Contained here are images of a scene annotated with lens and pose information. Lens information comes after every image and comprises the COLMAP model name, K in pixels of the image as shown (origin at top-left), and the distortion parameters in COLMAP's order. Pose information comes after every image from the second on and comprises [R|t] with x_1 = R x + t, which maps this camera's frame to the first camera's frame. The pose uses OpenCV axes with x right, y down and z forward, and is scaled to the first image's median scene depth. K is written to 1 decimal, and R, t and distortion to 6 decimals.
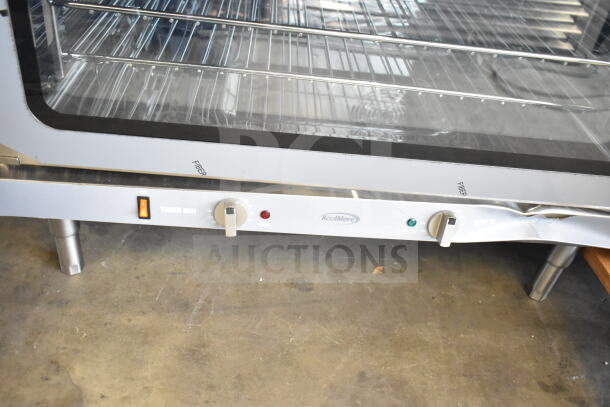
lens RADIAL K [[540.3, 0, 307.8], [0, 540.3, 203.7], [0, 0, 1]] dist [0.001496, -0.020450]
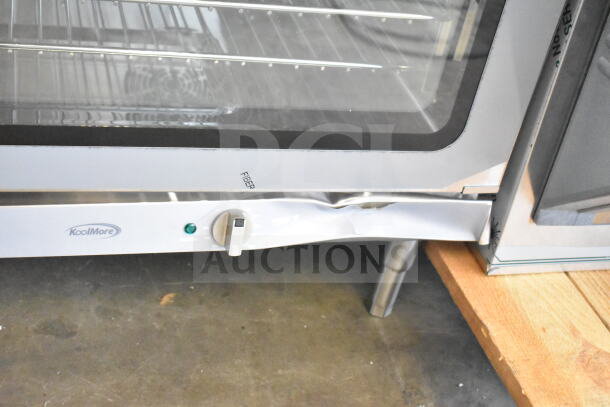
lens RADIAL K [[895.1, 0, 306.1], [0, 895.1, 206.0], [0, 0, 1]] dist [-0.013888, 0.000000]
pose [[0.974570, -0.079810, 0.209388, 0.079512], [0.081248, 0.996692, 0.001740, 0.012695], [-0.208834, 0.015316, 0.977831, -0.252911]]
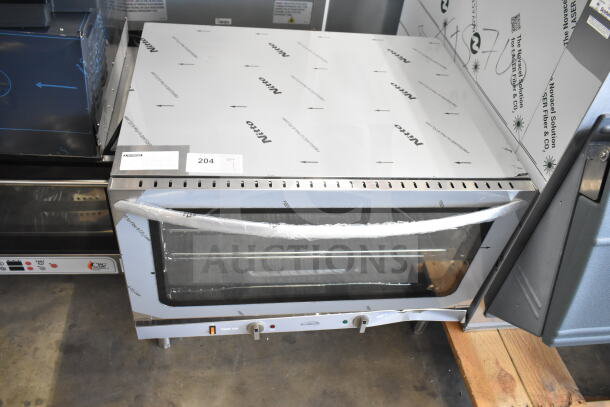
lens RADIAL K [[515.0, 0, 310.6], [0, 515.0, 202.7], [0, 0, 1]] dist [0.007518, 0.002386]
pose [[0.995960, -0.061503, 0.065433, -0.030500], [0.050955, 0.987039, 0.152179, -0.631076], [-0.073944, -0.148230, 0.986185, -0.731811]]
